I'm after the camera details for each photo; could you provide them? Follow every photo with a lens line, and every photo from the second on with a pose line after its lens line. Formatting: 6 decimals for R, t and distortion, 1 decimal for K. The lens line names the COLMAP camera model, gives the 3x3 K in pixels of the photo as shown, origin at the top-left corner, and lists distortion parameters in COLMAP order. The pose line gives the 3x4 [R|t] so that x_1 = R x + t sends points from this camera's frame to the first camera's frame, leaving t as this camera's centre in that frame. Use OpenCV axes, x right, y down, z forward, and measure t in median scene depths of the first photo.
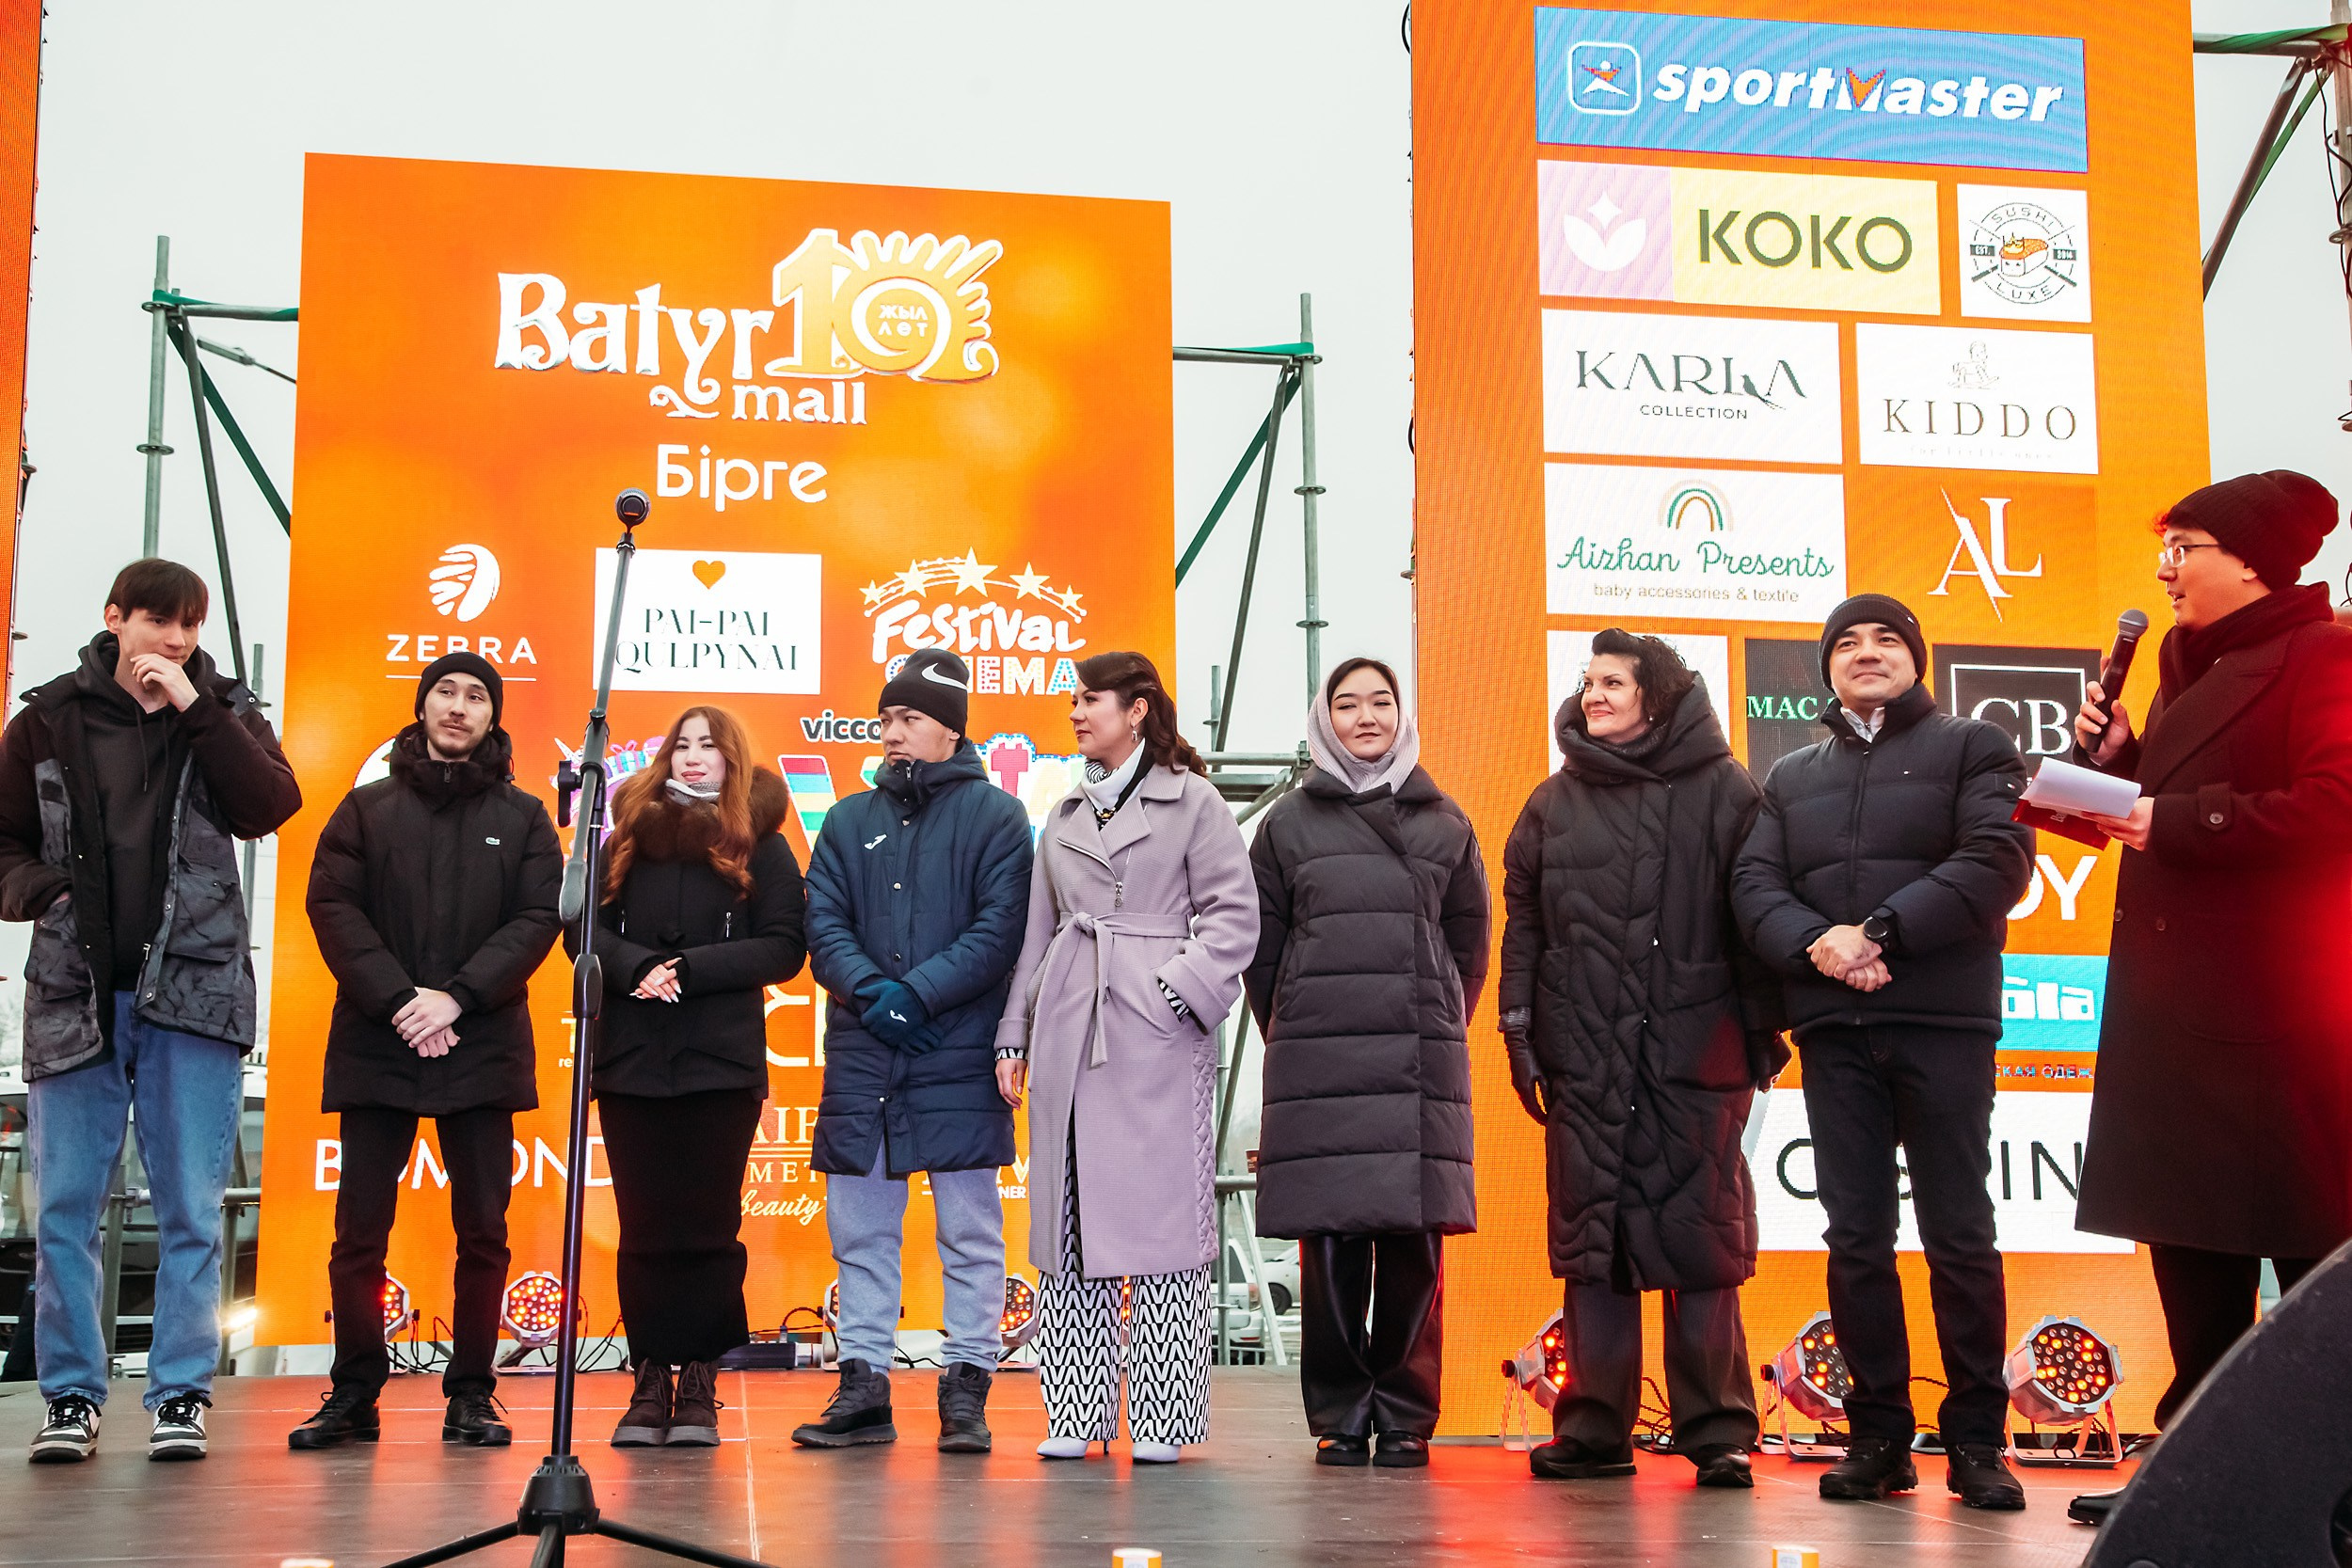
lens RADIAL K [[2732.6, 0, 1164.4], [0, 2732.6, 770.1], [0, 0, 1]] dist [0.124730, 0.000000]
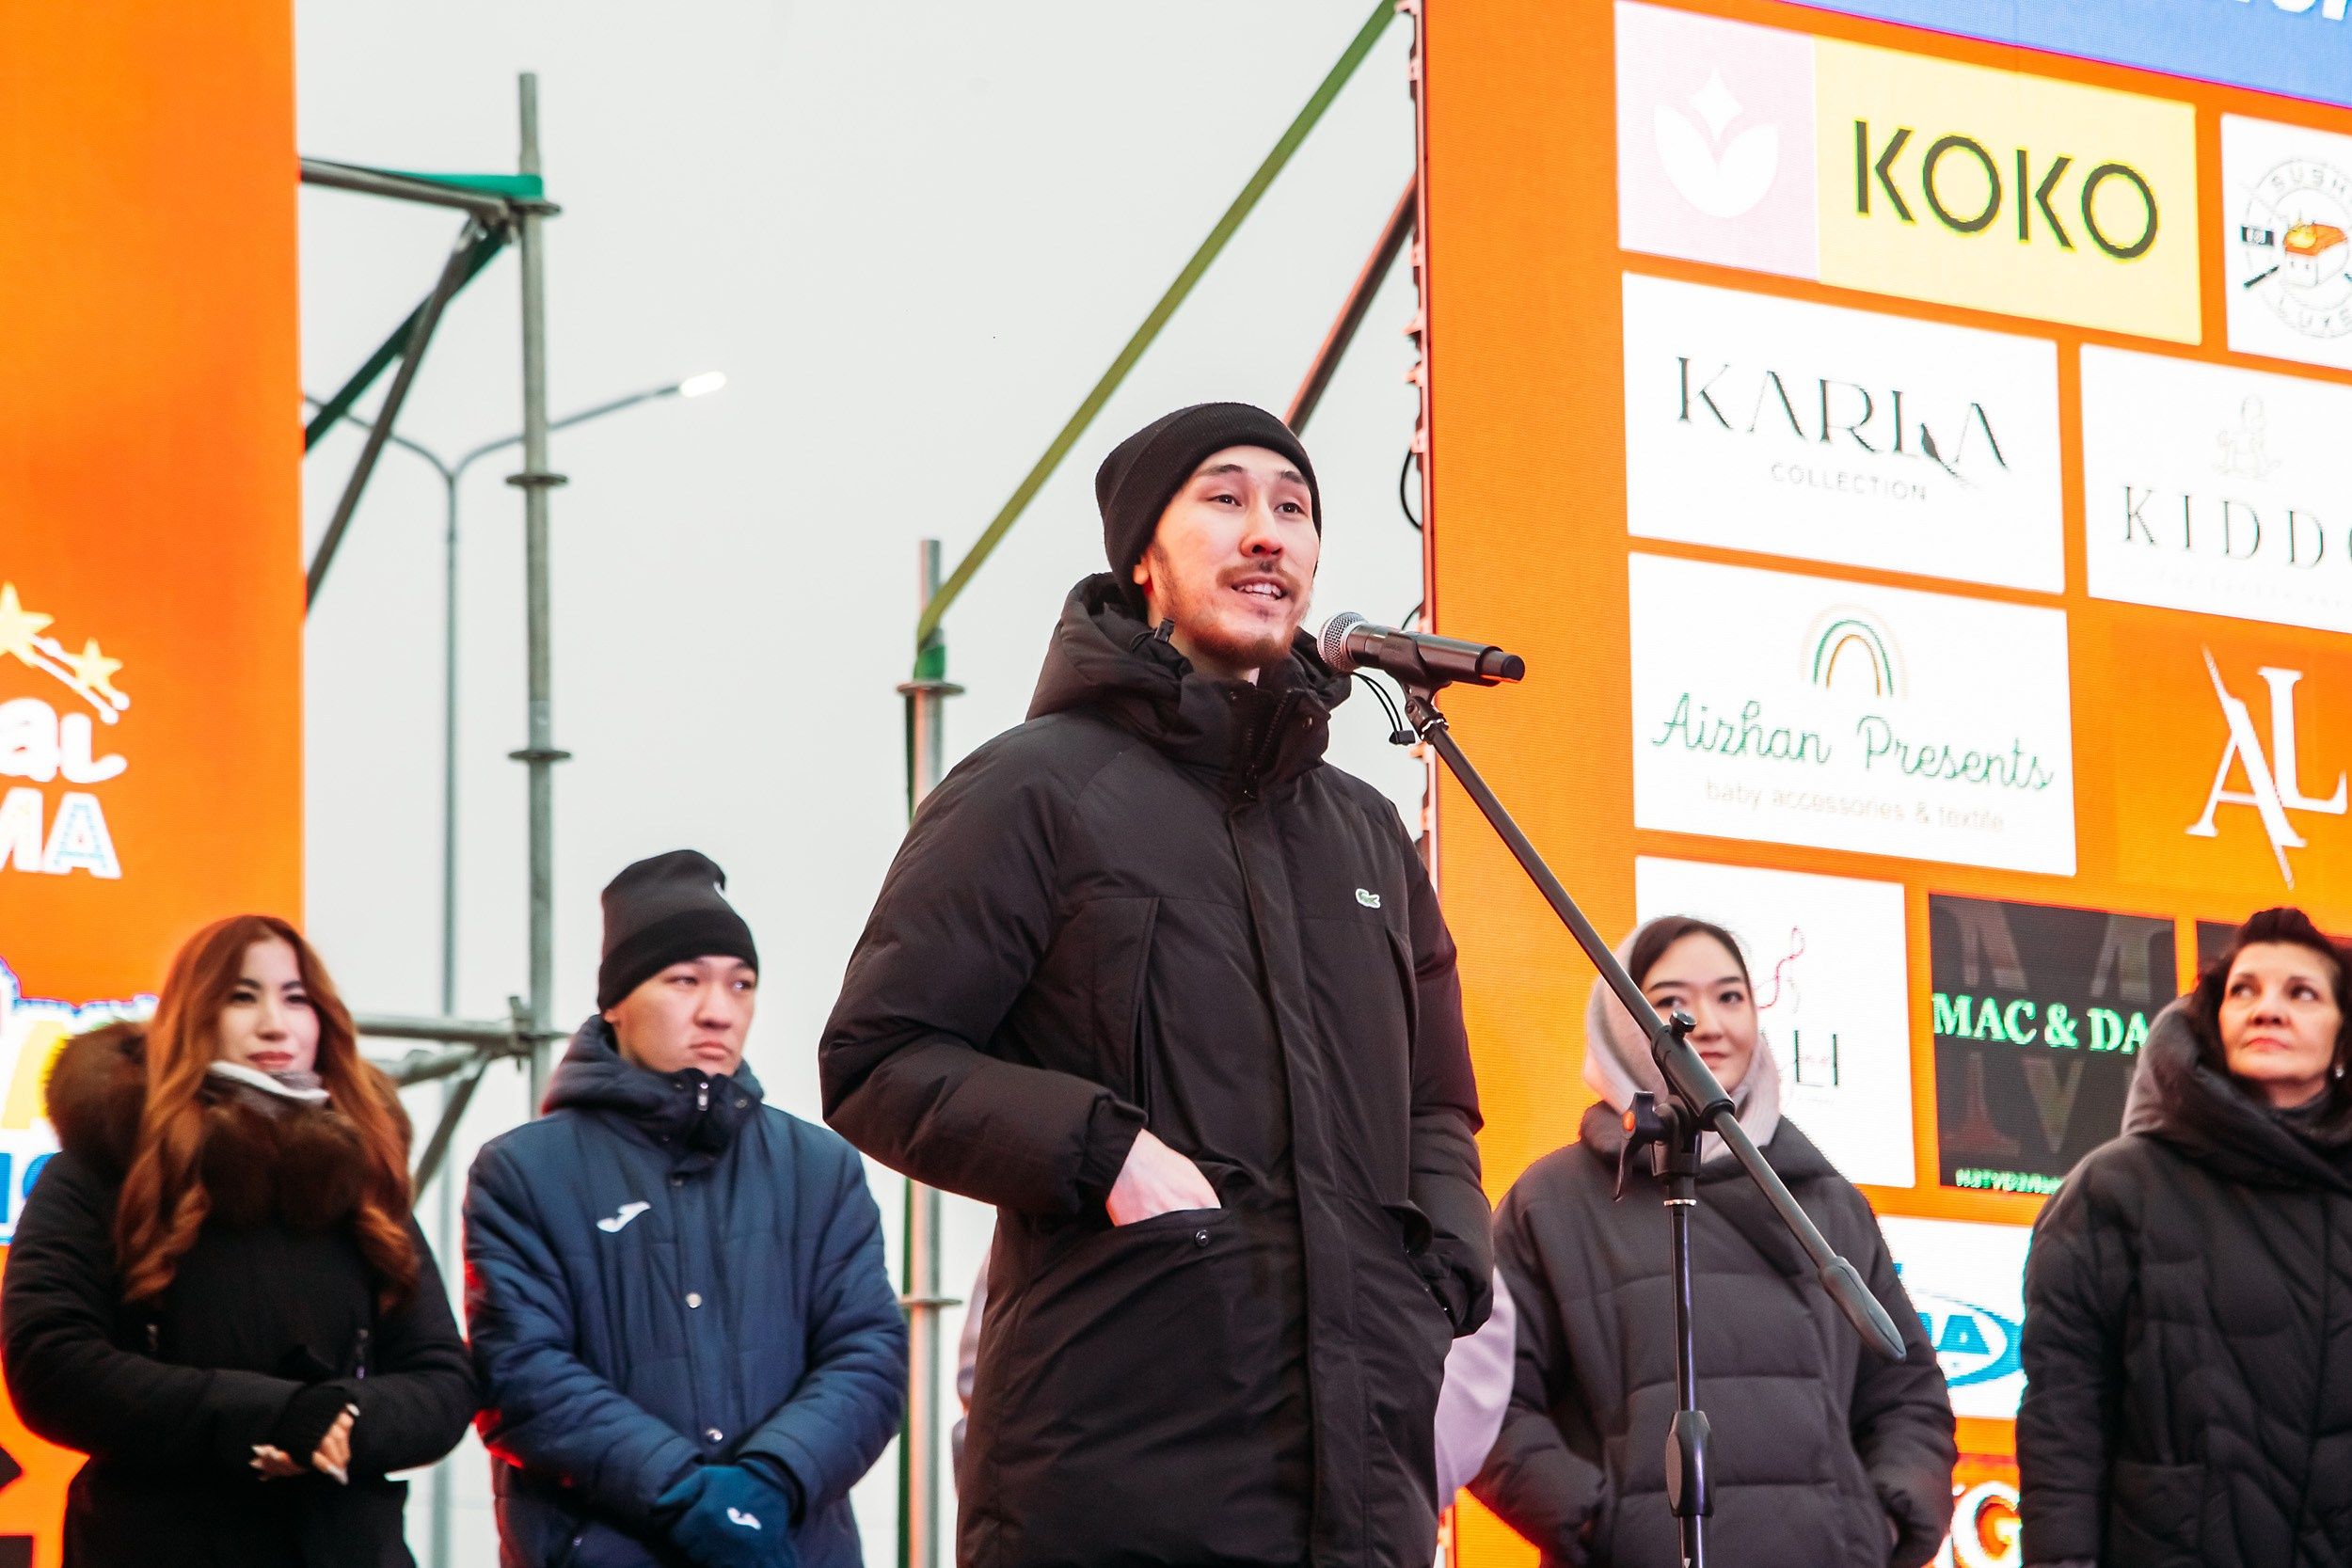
lens RADIAL K [[6378.8, 0, 1184.3], [0, 6378.8, 797.7], [0, 0, 1]] dist [0.711405, 0.000000]
pose [[0.907008, 0.063629, 0.416278, -0.462980], [-0.050077, 0.997802, -0.043405, -0.002192], [-0.418125, 0.018523, 0.908201, -0.130785]]
